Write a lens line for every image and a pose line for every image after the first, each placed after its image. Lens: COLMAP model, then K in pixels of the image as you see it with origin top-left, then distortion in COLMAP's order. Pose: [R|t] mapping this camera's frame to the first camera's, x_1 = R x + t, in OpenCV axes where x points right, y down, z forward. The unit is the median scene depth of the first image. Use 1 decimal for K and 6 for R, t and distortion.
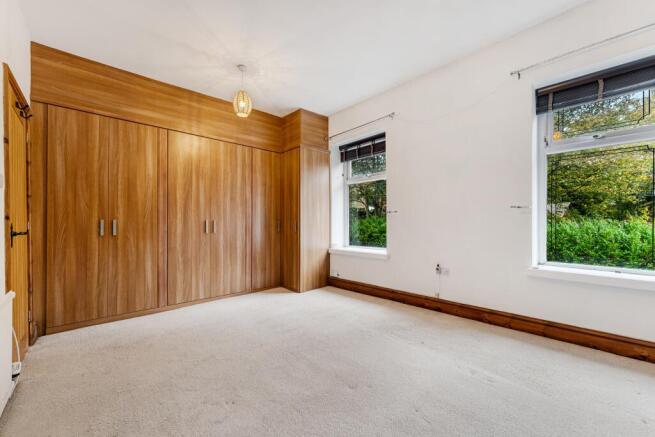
lens RADIAL K [[268.4, 0, 329.5], [0, 268.4, 223.1], [0, 0, 1]] dist [0.001550, 0.000174]
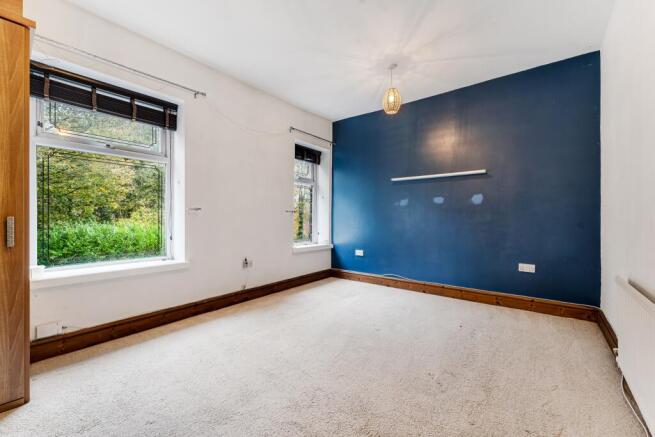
lens RADIAL K [[268.4, 0, 329.5], [0, 268.4, 223.1], [0, 0, 1]] dist [0.001550, 0.000174]
pose [[-0.164392, 0.000845, 0.986395, -0.674973], [0.009463, 0.999955, 0.000721, 0.005360], [-0.986350, 0.009453, -0.164393, 0.745327]]
